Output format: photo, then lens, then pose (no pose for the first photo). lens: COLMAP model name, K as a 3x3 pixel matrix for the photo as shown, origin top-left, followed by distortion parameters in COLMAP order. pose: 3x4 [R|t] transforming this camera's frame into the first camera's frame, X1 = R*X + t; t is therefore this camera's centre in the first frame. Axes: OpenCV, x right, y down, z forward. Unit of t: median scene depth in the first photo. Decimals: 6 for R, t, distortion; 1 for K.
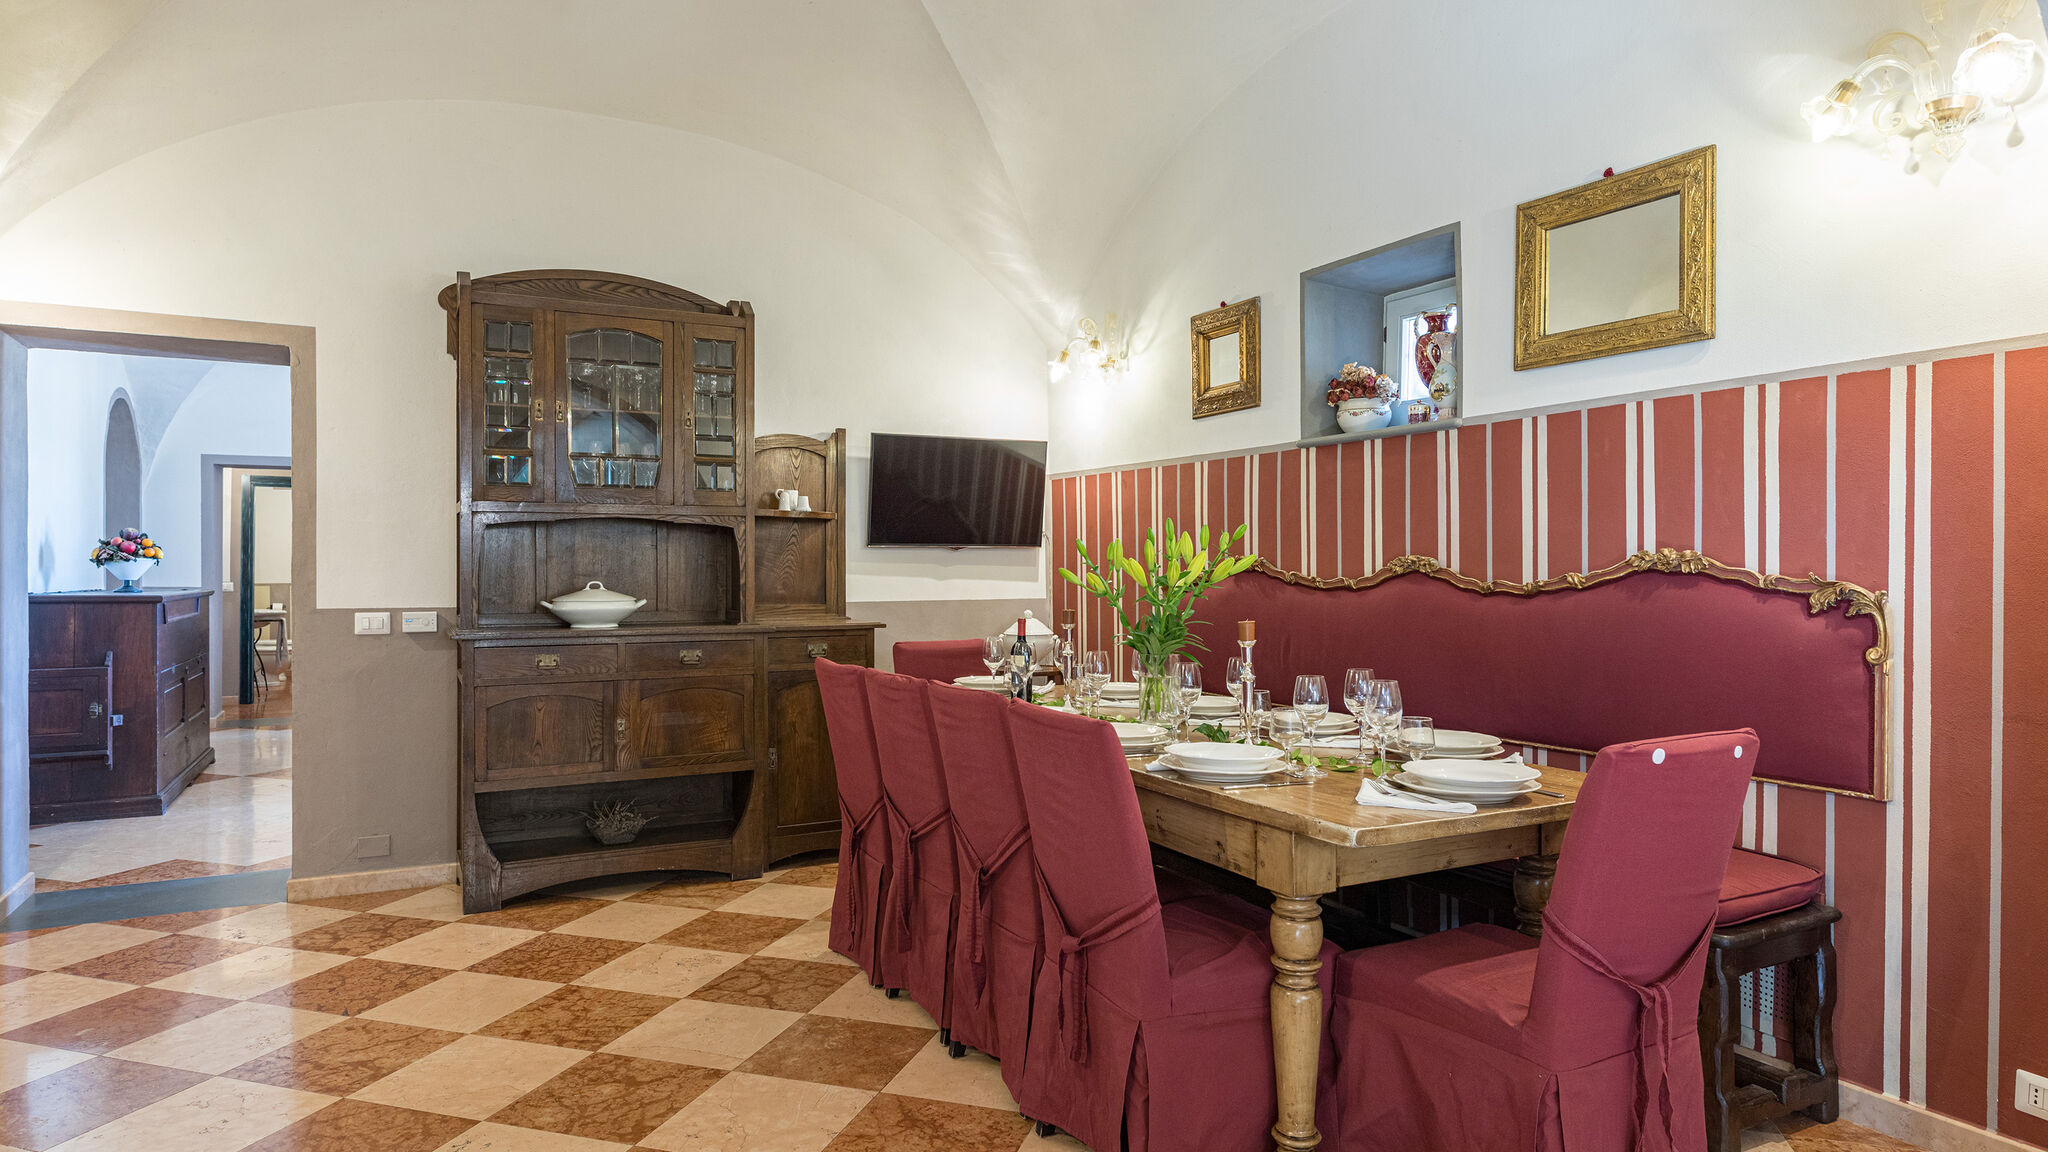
lens RADIAL K [[1176.6, 0, 1021.8], [0, 1176.6, 569.0], [0, 0, 1]] dist [0.006285, 0.001491]
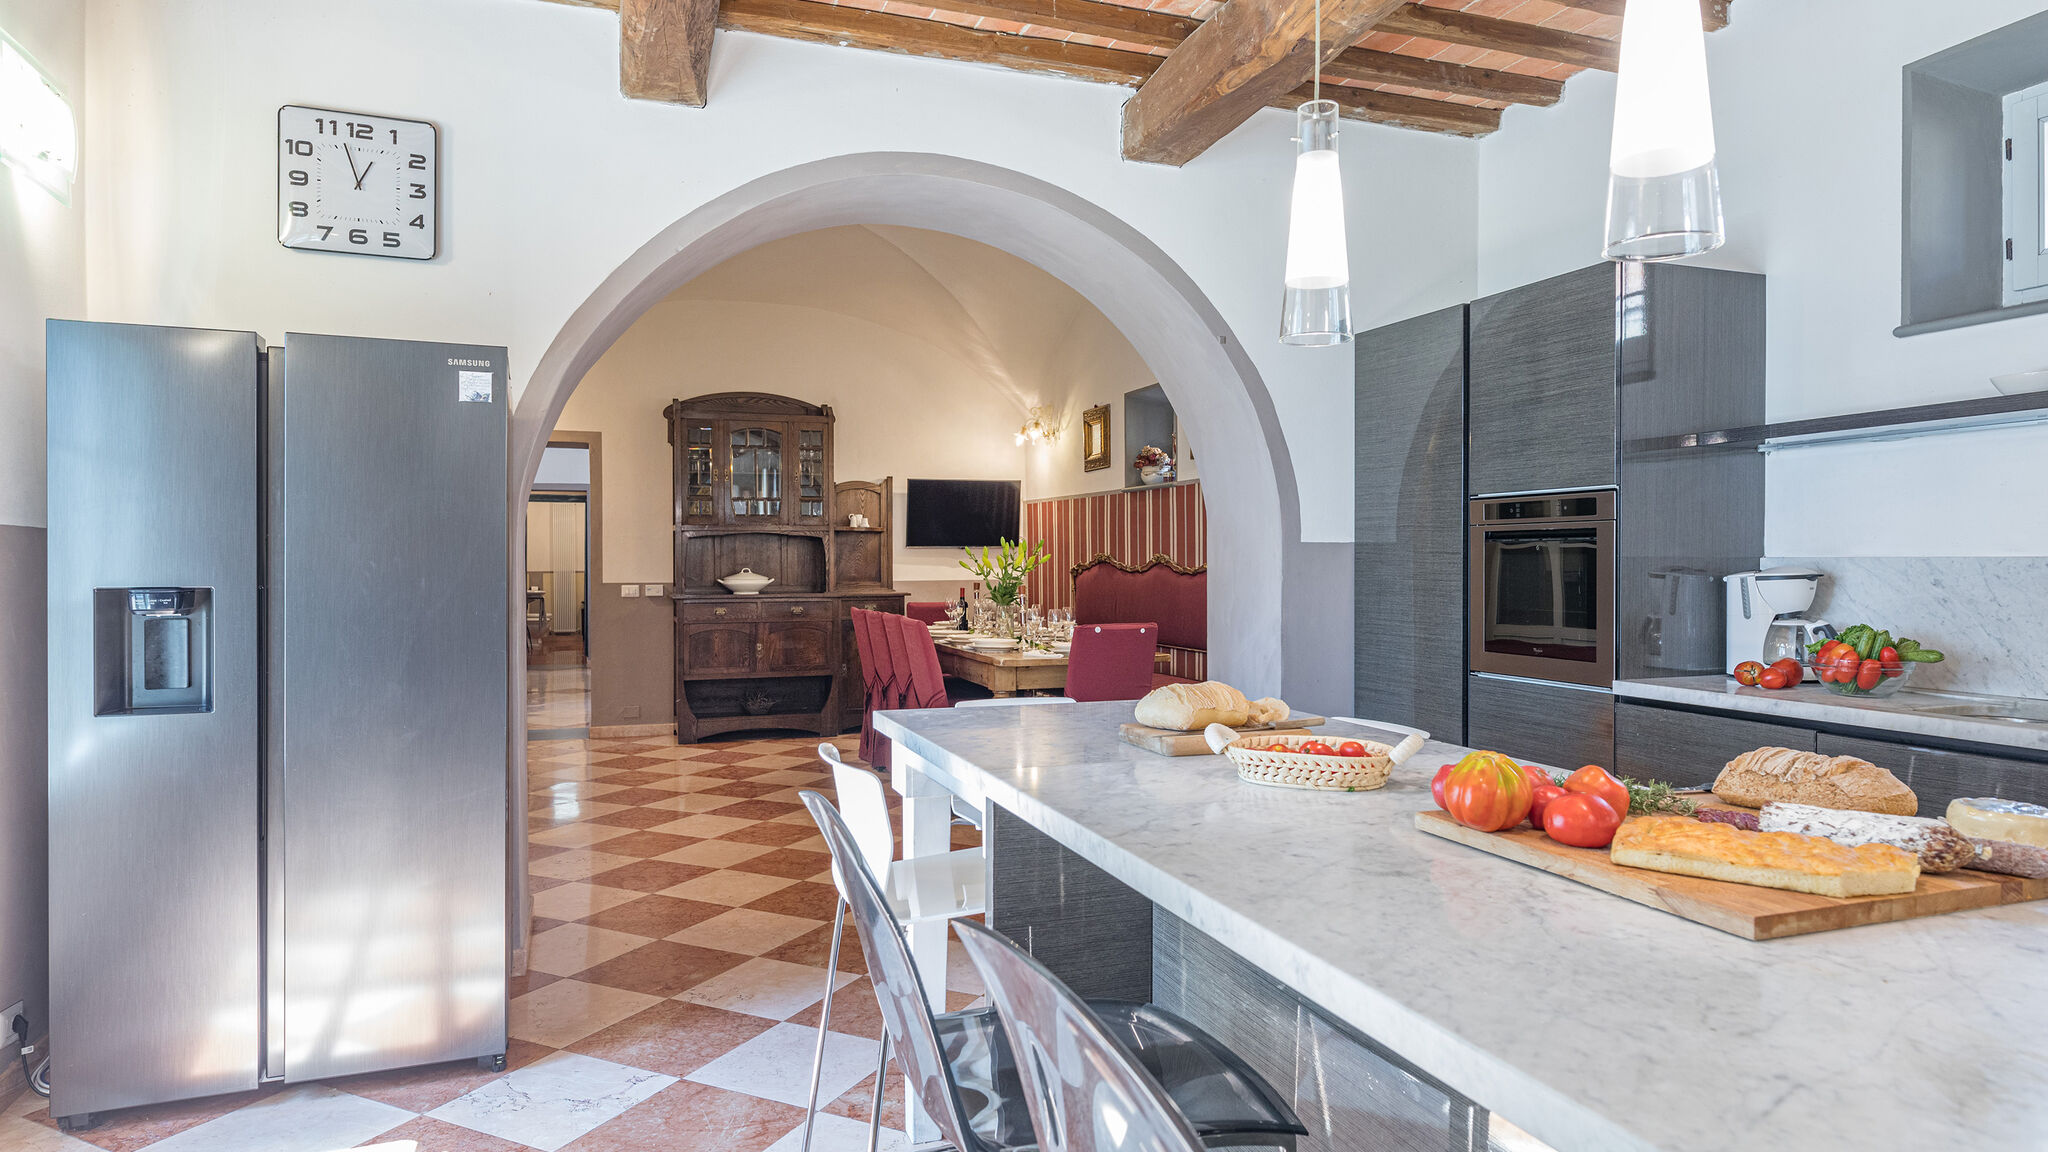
lens RADIAL K [[1176.6, 0, 1030.3], [0, 1176.6, 567.4], [0, 0, 1]] dist [0.006285, 0.001491]
pose [[0.990261, -0.001731, -0.139211, 0.317177], [0.002937, 0.999960, 0.008455, -0.004883], [0.139191, -0.008782, 0.990227, -0.718262]]
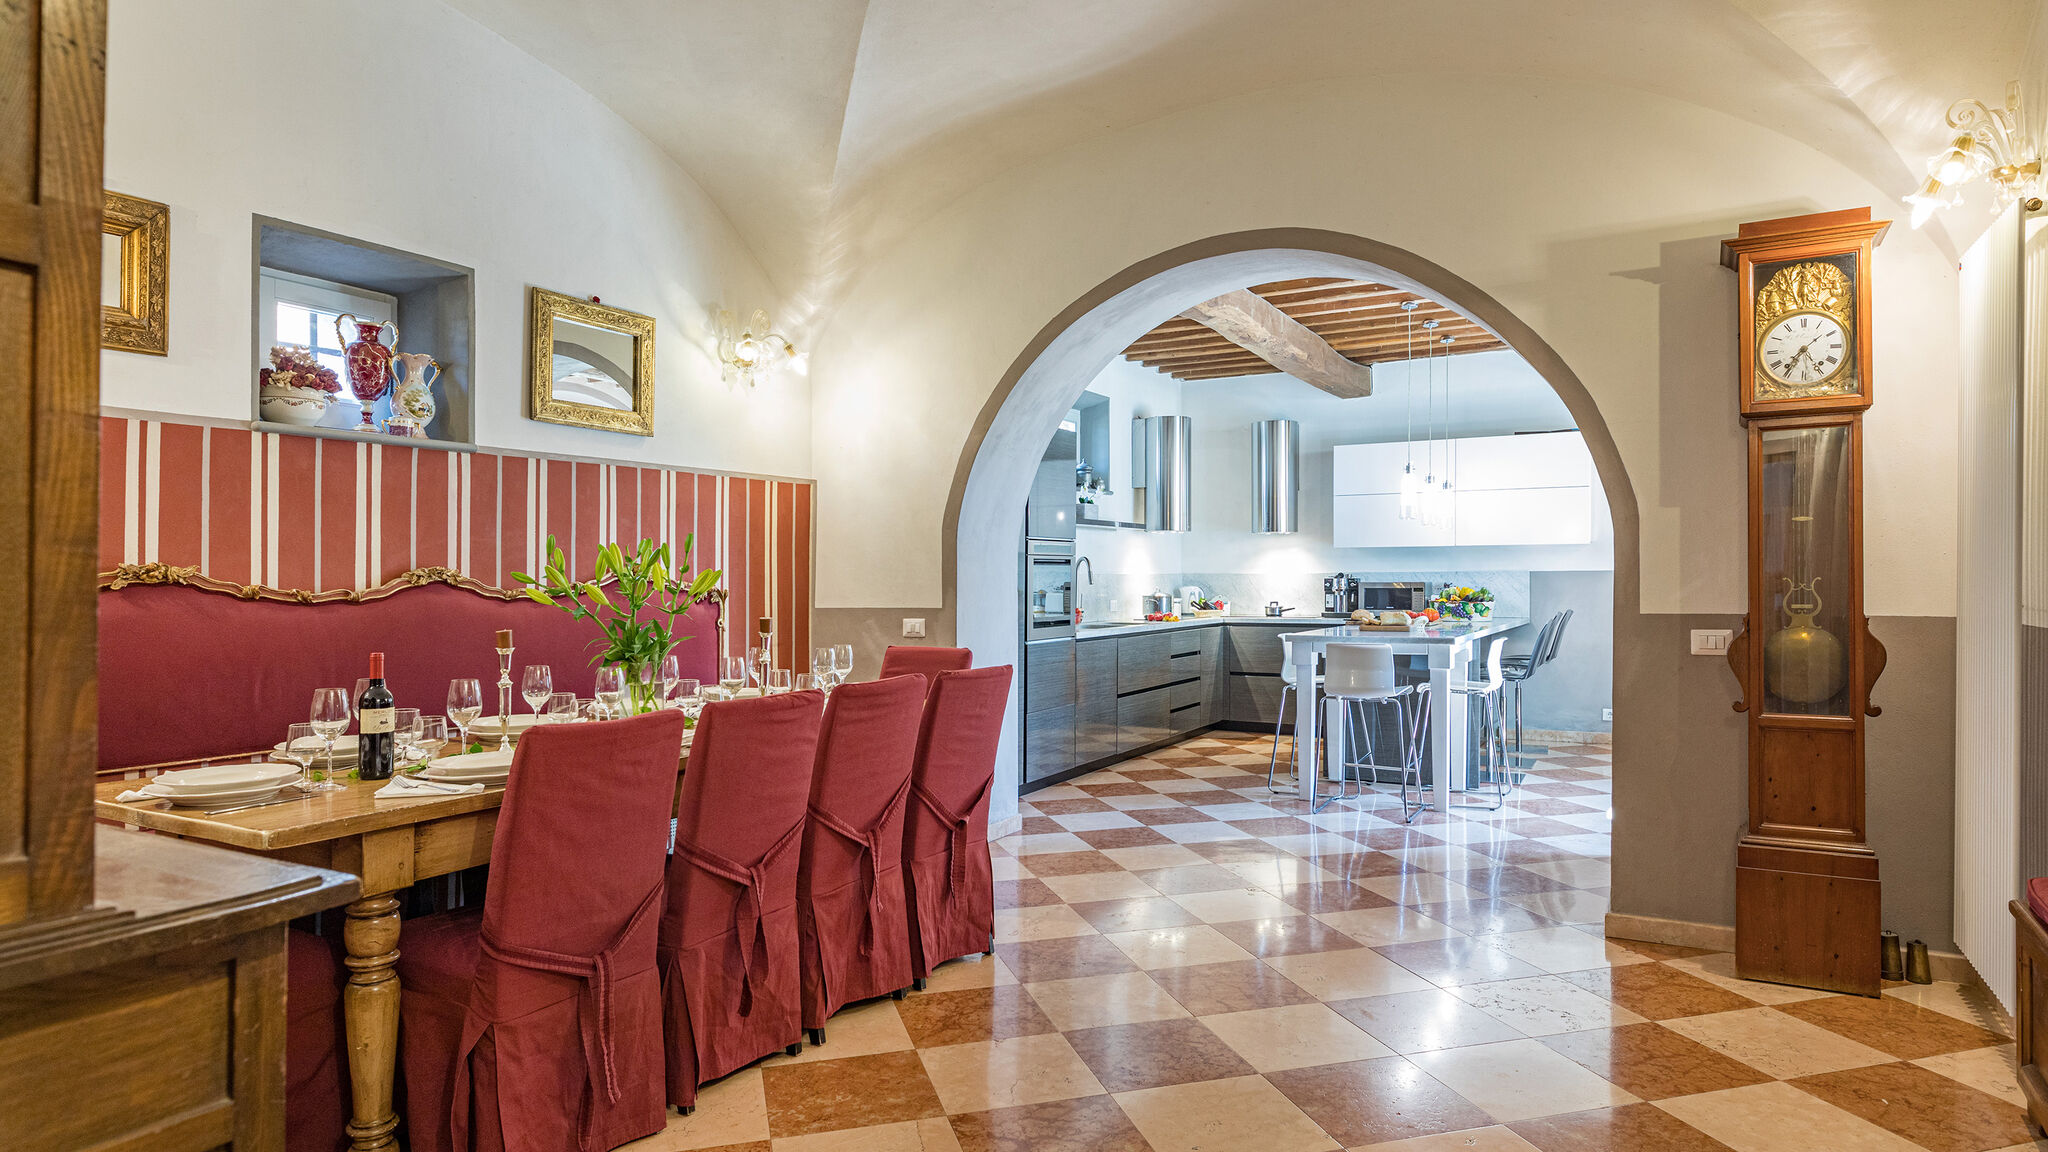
lens RADIAL K [[1176.6, 0, 1029.6], [0, 1176.6, 571.1], [0, 0, 1]] dist [0.006285, 0.001491]
pose [[-0.537534, 0.010953, 0.843171, -0.675556], [0.013755, 0.999896, -0.004220, 0.003394], [-0.843130, 0.009329, -0.537629, 0.913692]]
